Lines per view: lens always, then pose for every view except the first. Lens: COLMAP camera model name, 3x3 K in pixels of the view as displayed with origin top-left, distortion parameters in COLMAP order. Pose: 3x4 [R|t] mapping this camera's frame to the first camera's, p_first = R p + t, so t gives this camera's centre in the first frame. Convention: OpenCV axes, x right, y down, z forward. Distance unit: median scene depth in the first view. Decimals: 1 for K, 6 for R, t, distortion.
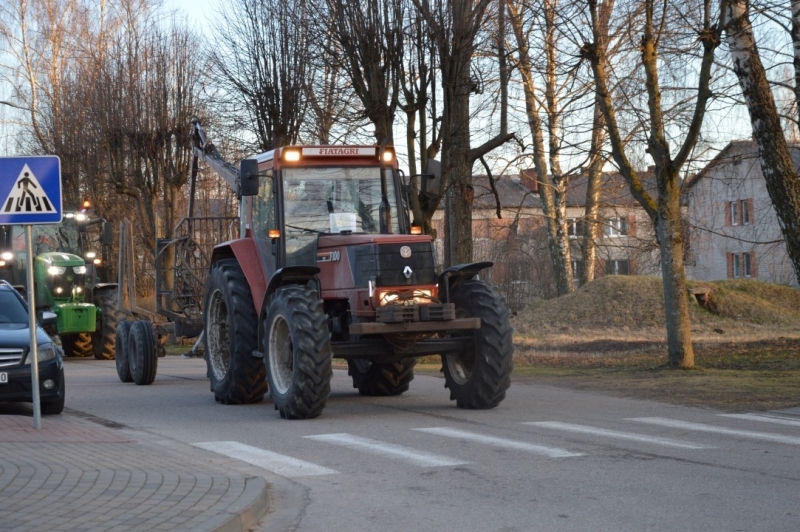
lens RADIAL K [[1777.3, 0, 421.2], [0, 1777.3, 291.5], [0, 0, 1]] dist [-0.009905, 0.123647]
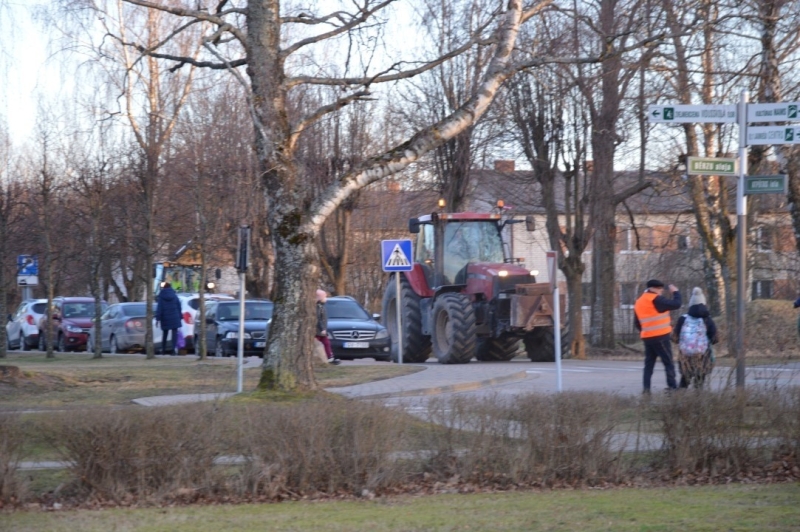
lens RADIAL K [[3154.2, 0, 379.8], [0, 3154.2, 317.5], [0, 0, 1]] dist [0.117692, 1.788116]
pose [[0.998228, 0.019778, -0.056122, -0.016074], [-0.019824, 0.999803, -0.000262, 0.013557], [0.056106, 0.001374, 0.998424, -1.895407]]
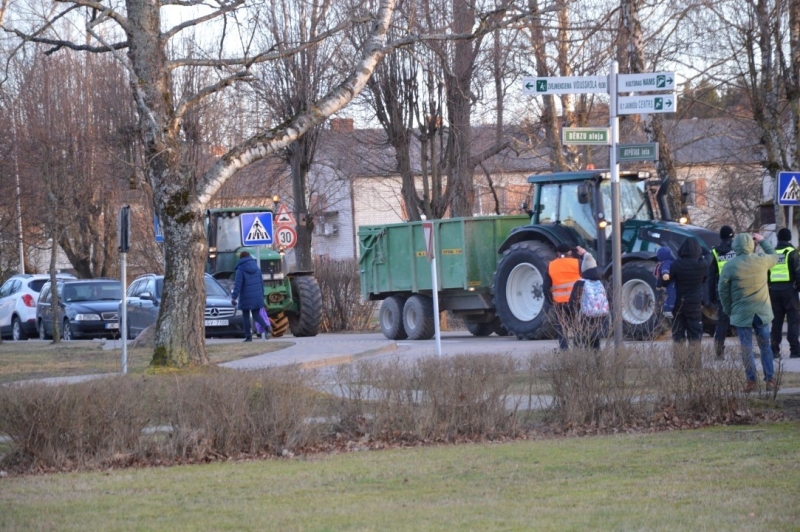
lens RADIAL K [[3609.6, 0, 401.4], [0, 3609.6, 345.7], [0, 0, 1]] dist [0.296622, 2.360228]
pose [[0.999931, -0.011360, 0.002970, -0.042544], [0.011317, 0.999836, 0.014147, 0.015086], [-0.003130, -0.014112, 0.999896, -2.183139]]
